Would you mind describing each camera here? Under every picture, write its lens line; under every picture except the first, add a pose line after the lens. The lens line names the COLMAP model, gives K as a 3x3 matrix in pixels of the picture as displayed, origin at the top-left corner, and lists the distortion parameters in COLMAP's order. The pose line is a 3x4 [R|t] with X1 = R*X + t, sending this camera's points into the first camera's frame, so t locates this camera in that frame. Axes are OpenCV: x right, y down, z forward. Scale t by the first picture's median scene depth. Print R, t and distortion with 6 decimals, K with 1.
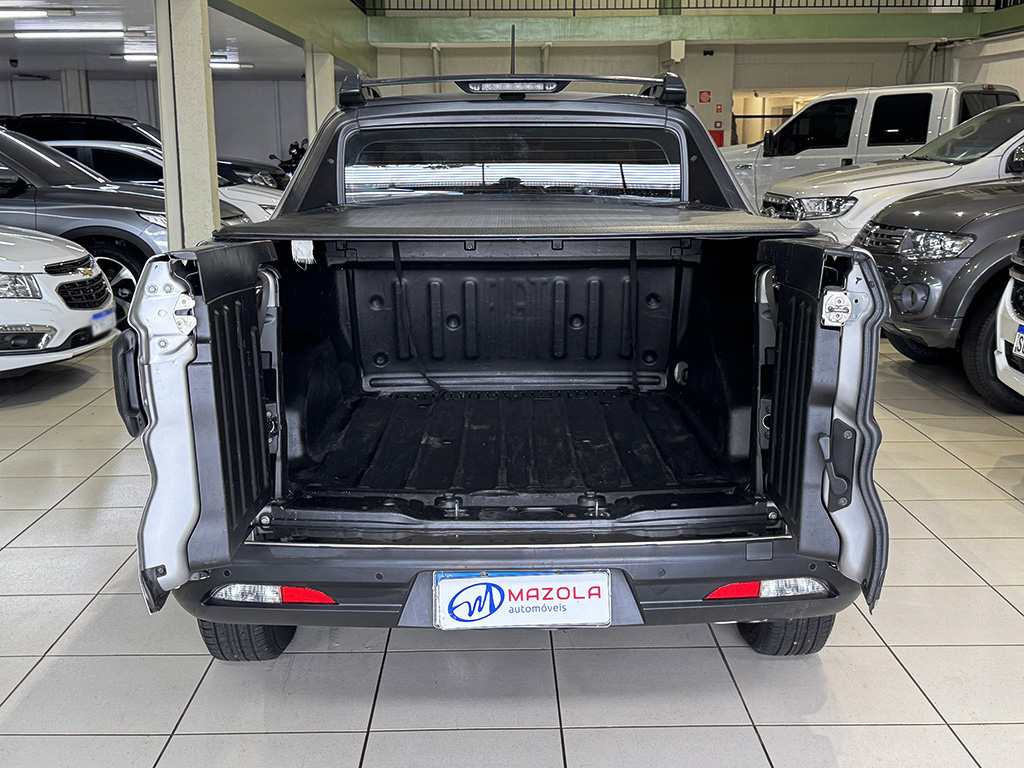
lens RADIAL K [[1237.7, 0, 512.0], [0, 1237.7, 384.0], [0, 0, 1]] dist [0.187658, -0.447295]
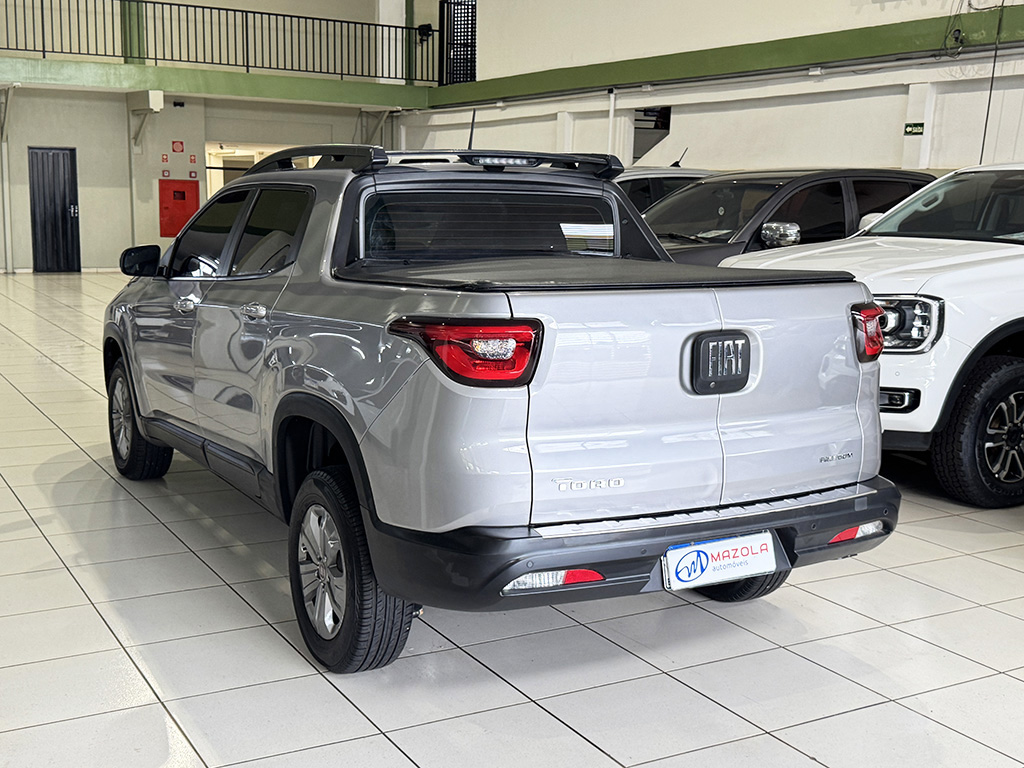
lens RADIAL K [[1229.4, 0, 532.6], [0, 1229.4, 379.3], [0, 0, 1]] dist [0.191091, -0.450752]
pose [[0.873469, -0.049732, 0.484333, -0.290603], [0.069530, 0.997315, -0.022989, 0.000085], [-0.481889, 0.053756, 0.874582, -0.019956]]
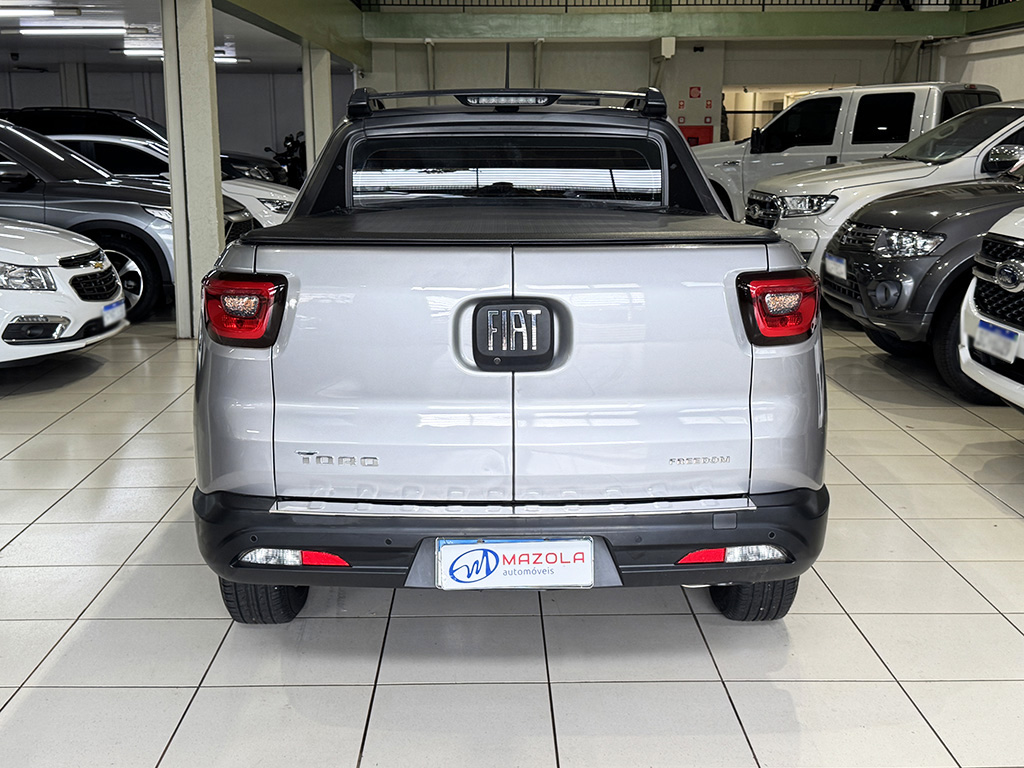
lens RADIAL K [[1237.7, 0, 512.0], [0, 1237.7, 384.0], [0, 0, 1]] dist [0.187658, -0.447295]
pose [[0.999966, 0.004222, 0.007086, -0.001091], [-0.004271, 0.999967, 0.006888, 0.001018], [-0.007057, -0.006918, 0.999951, -0.046166]]
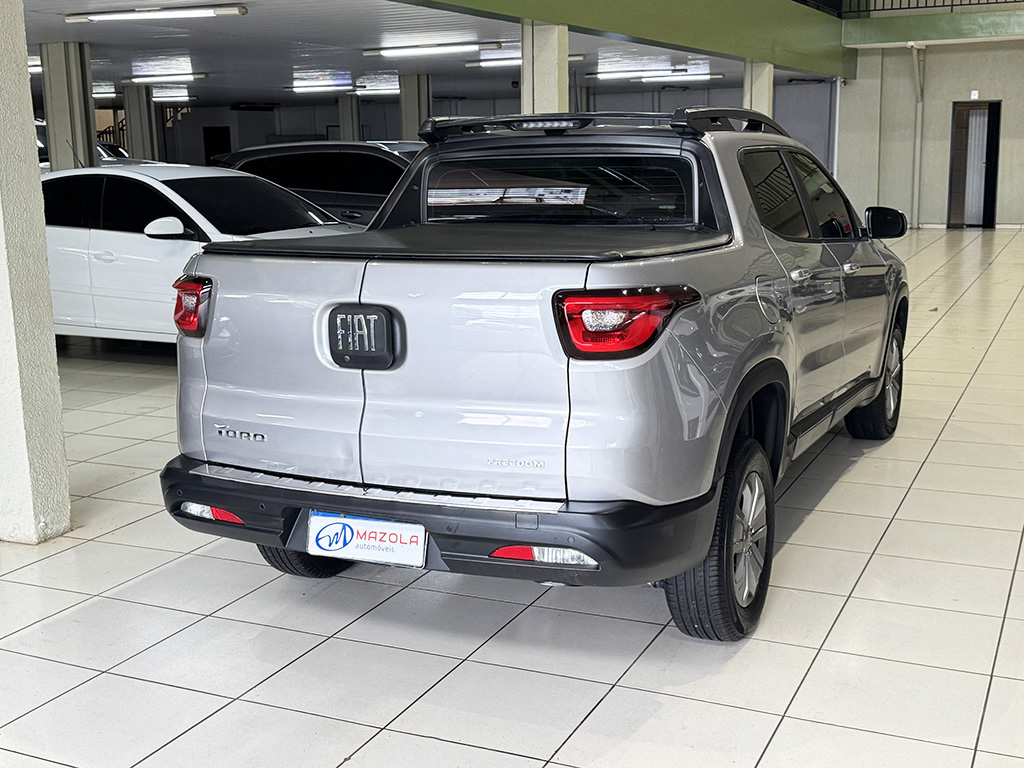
lens RADIAL K [[1232.1, 0, 510.4], [0, 1232.1, 374.3], [0, 0, 1]] dist [0.203889, -0.453533]
pose [[0.898481, 0.066738, -0.433911, 0.252623], [-0.069203, 0.997551, 0.010135, -0.006858], [0.433524, 0.020922, 0.900899, -0.031190]]
